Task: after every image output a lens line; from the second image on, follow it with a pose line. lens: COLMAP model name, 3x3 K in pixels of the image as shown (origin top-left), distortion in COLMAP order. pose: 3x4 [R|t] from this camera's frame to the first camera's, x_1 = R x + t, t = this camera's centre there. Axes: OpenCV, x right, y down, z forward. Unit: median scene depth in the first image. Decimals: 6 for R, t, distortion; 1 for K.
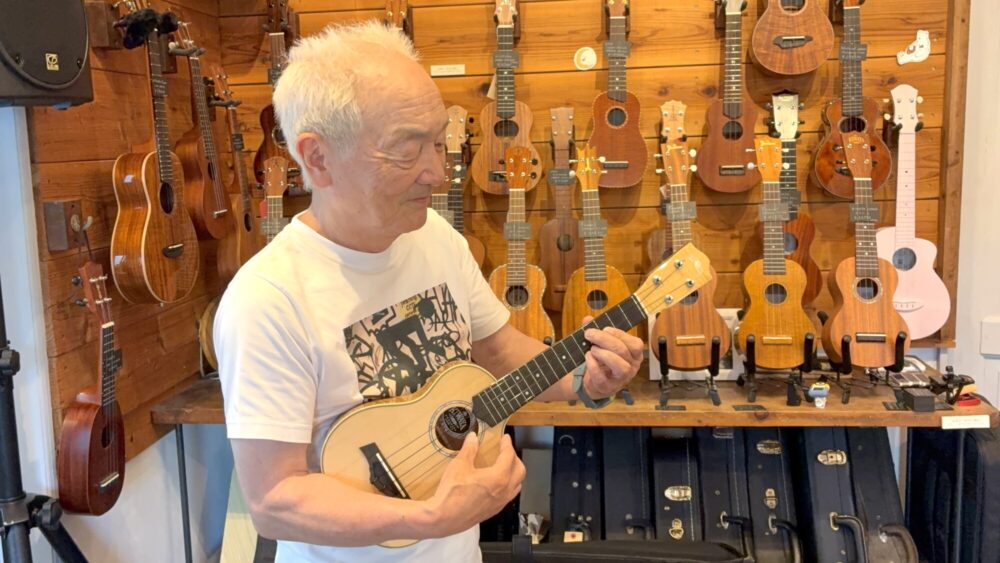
lens RADIAL K [[989.7, 0, 501.0], [0, 989.7, 283.9], [0, 0, 1]] dist [0.025846, 0.000000]
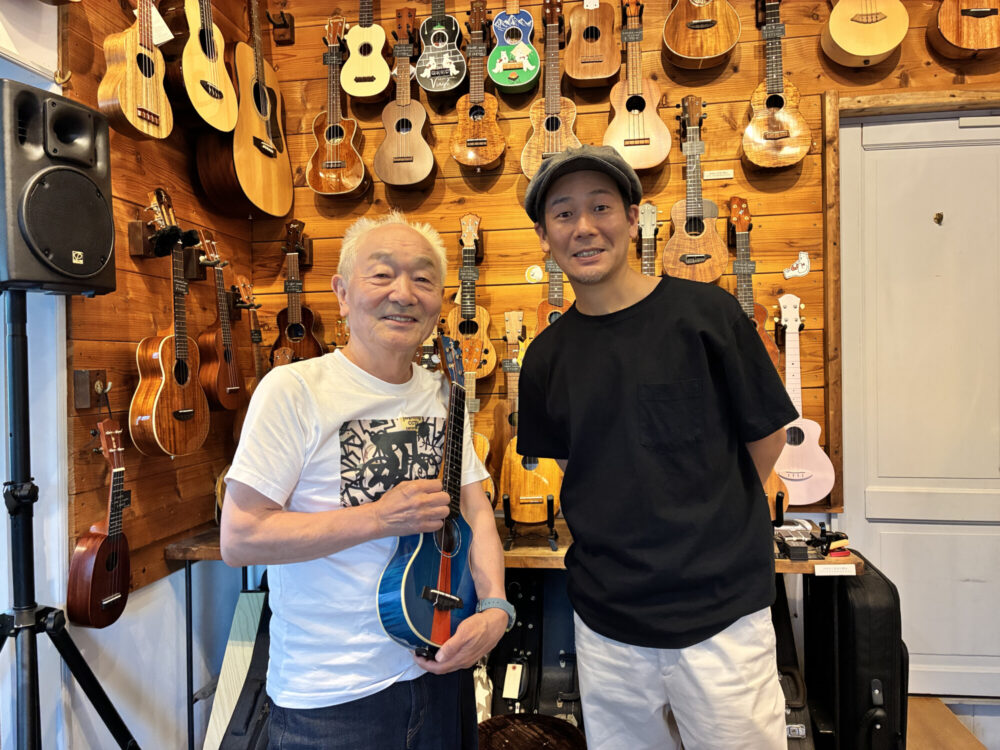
lens RADIAL K [[803.3, 0, 504.9], [0, 803.3, 377.4], [0, 0, 1]] dist [0.042731, -0.064102]
pose [[0.998353, 0.010789, -0.056339, 0.114408], [-0.018361, 0.990585, -0.135660, 0.044484], [0.054345, 0.136471, 0.989152, 0.008428]]
